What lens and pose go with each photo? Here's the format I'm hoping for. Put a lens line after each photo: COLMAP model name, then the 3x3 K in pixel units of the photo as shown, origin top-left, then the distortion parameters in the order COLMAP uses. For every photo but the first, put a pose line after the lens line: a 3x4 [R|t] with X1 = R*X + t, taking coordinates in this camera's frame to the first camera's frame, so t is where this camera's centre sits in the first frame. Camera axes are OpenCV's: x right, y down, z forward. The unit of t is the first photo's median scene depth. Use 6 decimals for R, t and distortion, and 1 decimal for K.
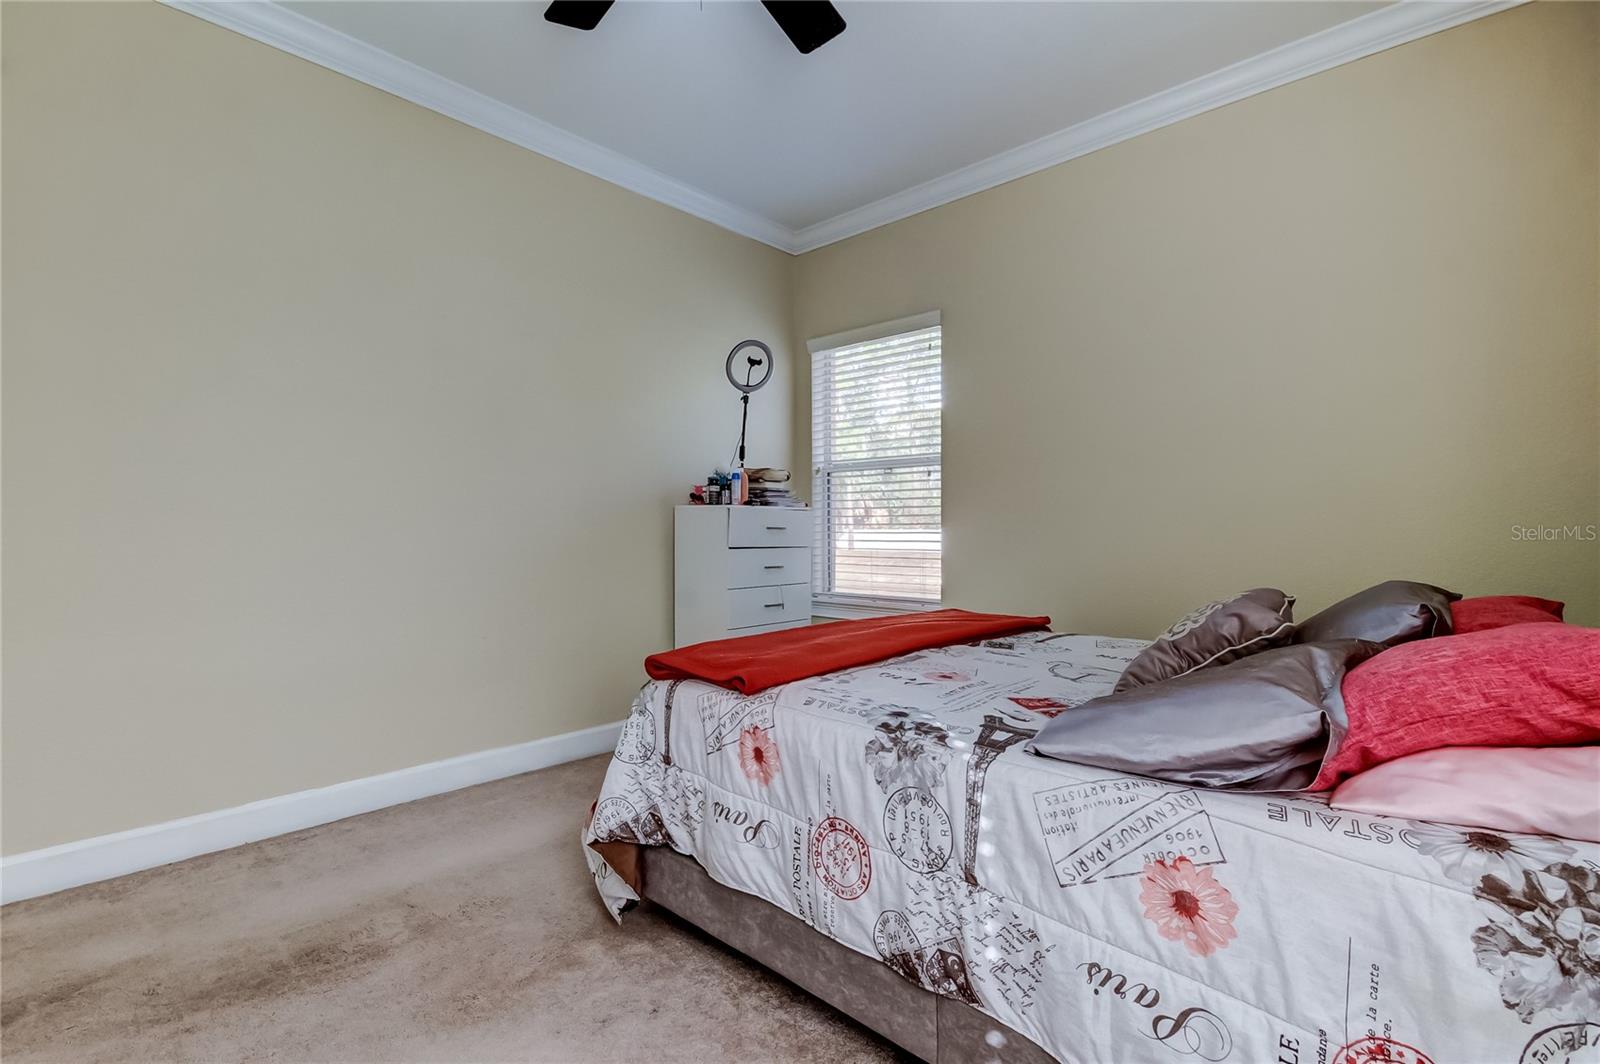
lens RADIAL K [[754.7, 0, 806.5], [0, 754.7, 529.1], [0, 0, 1]] dist [0.012545, 0.000455]
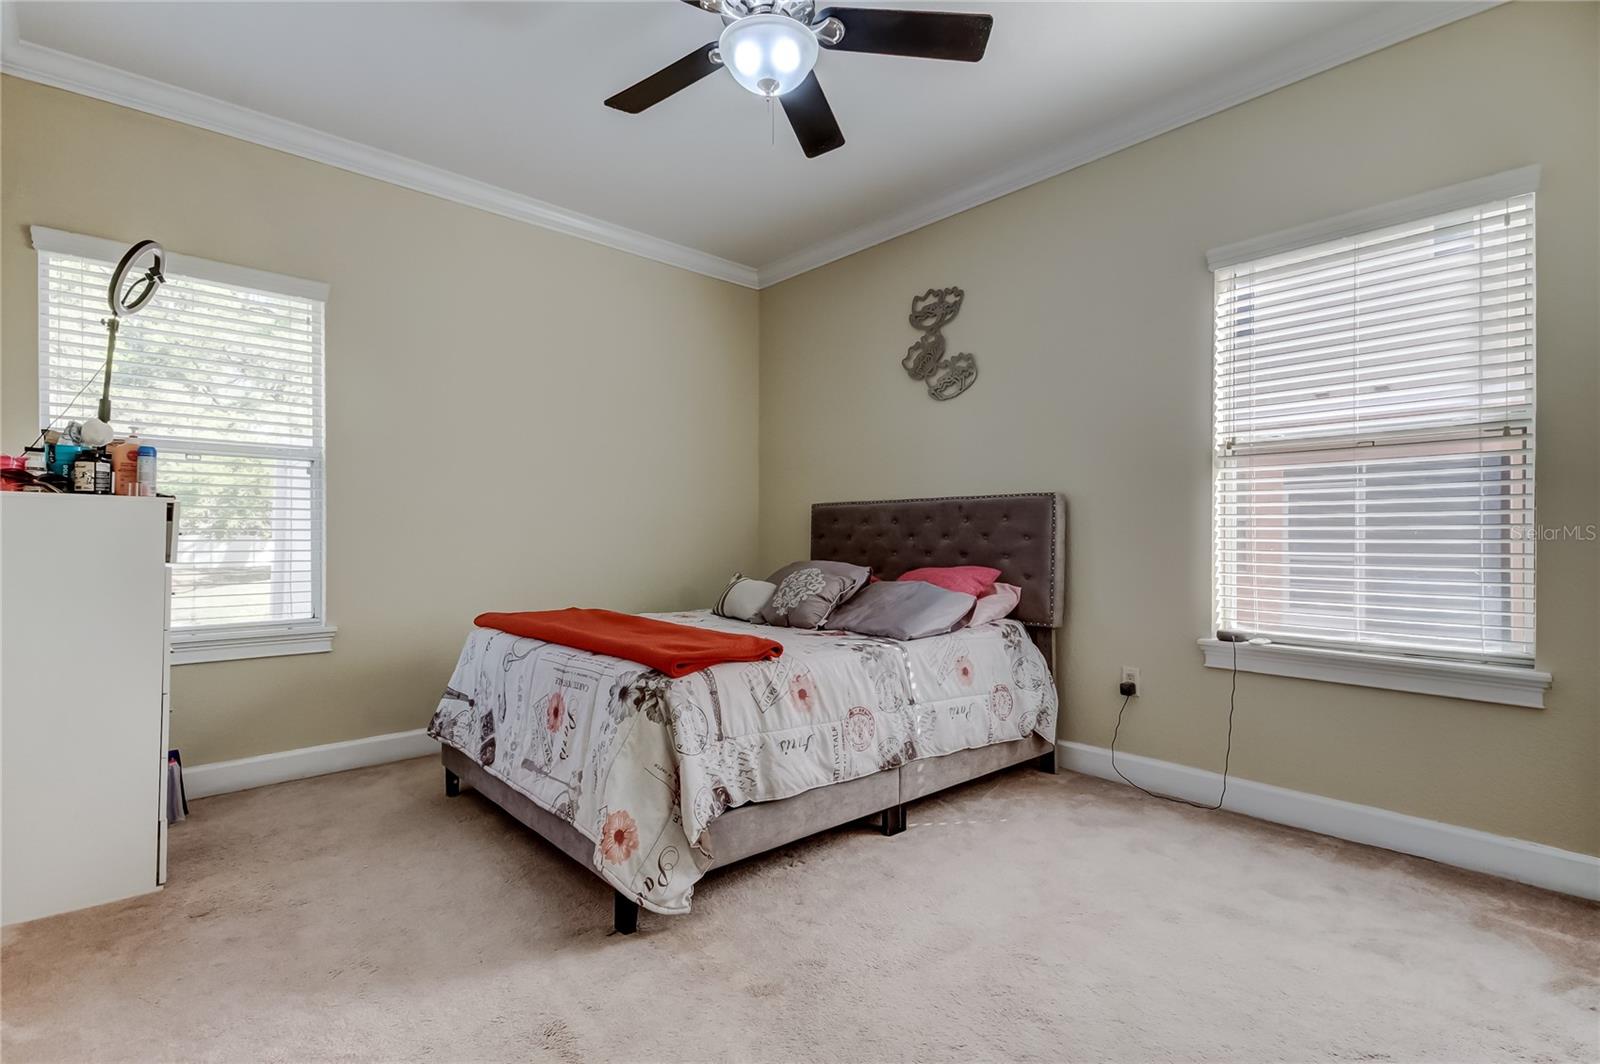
lens RADIAL K [[754.7, 0, 808.0], [0, 754.7, 537.1], [0, 0, 1]] dist [0.012545, 0.000455]
pose [[0.074728, 0.001813, 0.997202, -1.692127], [-0.002113, 0.999996, -0.001660, 0.002313], [-0.997202, -0.001983, 0.074732, 0.997936]]
